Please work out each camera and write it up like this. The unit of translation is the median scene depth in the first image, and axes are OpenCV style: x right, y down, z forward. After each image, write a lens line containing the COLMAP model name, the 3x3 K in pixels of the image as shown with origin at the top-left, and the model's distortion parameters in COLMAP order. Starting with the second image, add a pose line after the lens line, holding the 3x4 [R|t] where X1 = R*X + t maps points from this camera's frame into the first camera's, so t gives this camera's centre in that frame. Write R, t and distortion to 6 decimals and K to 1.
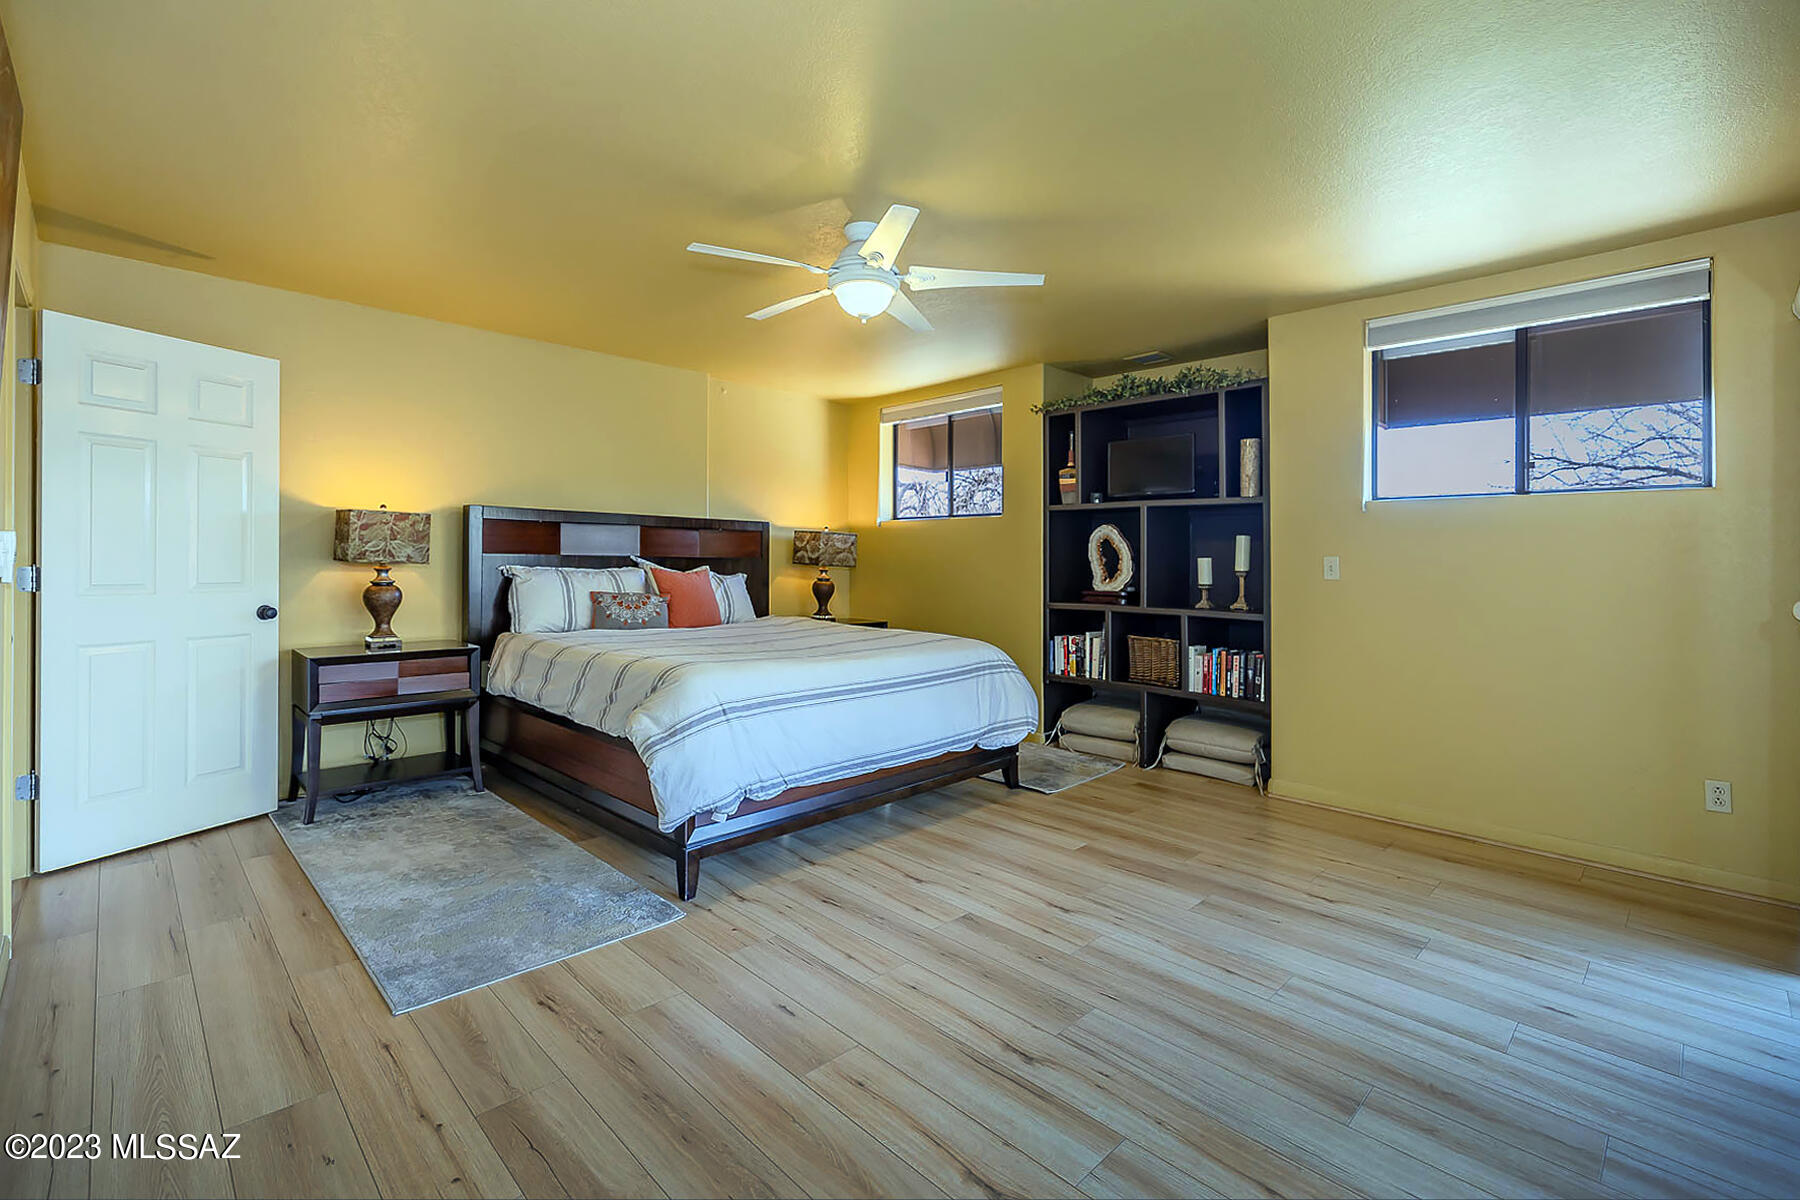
lens RADIAL K [[788.2, 0, 893.8], [0, 788.2, 584.1], [0, 0, 1]] dist [0.001331, 0.000385]
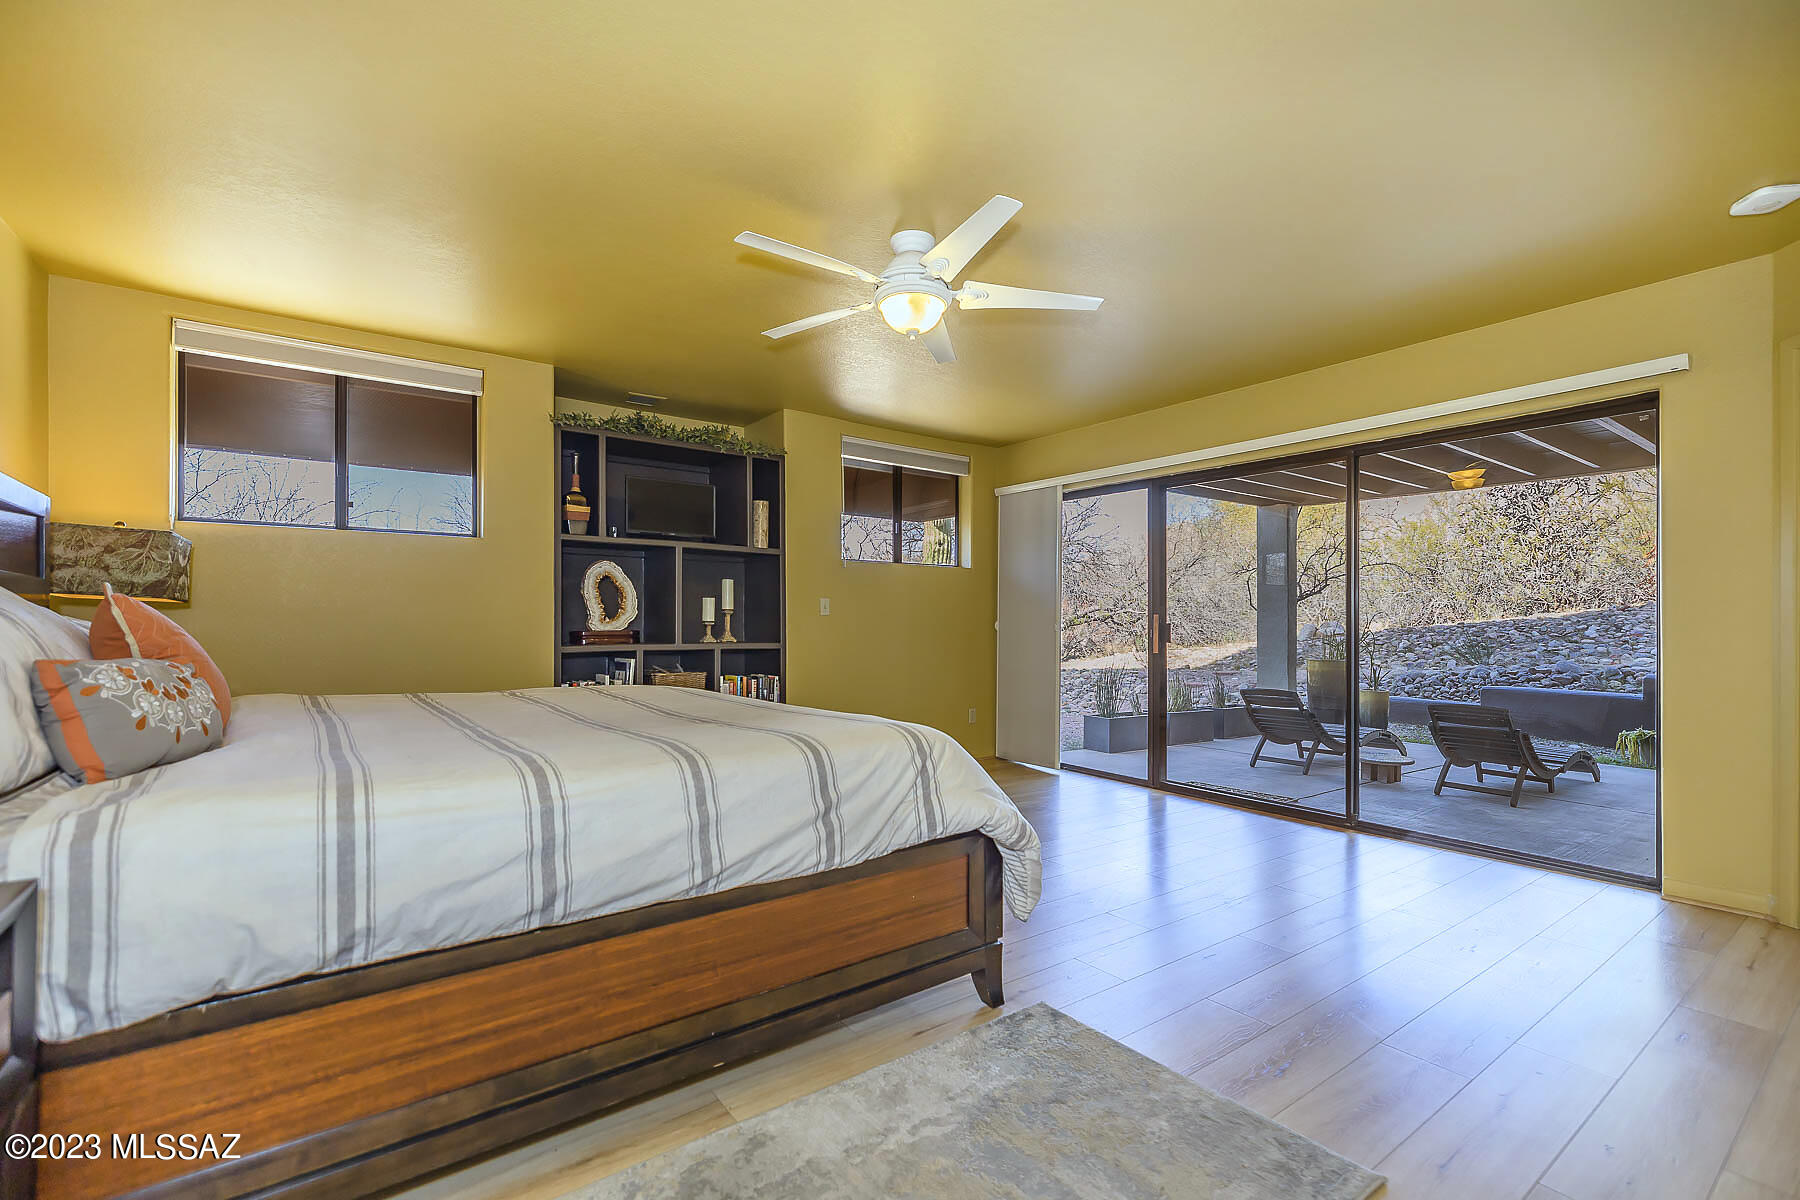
lens RADIAL K [[788.2, 0, 893.8], [0, 788.2, 603.4], [0, 0, 1]] dist [0.001331, 0.000385]
pose [[0.158281, 0.002361, 0.987391, -0.610428], [0.011354, 0.999927, -0.004211, -0.016004], [-0.987329, 0.011877, 0.158242, 0.517687]]
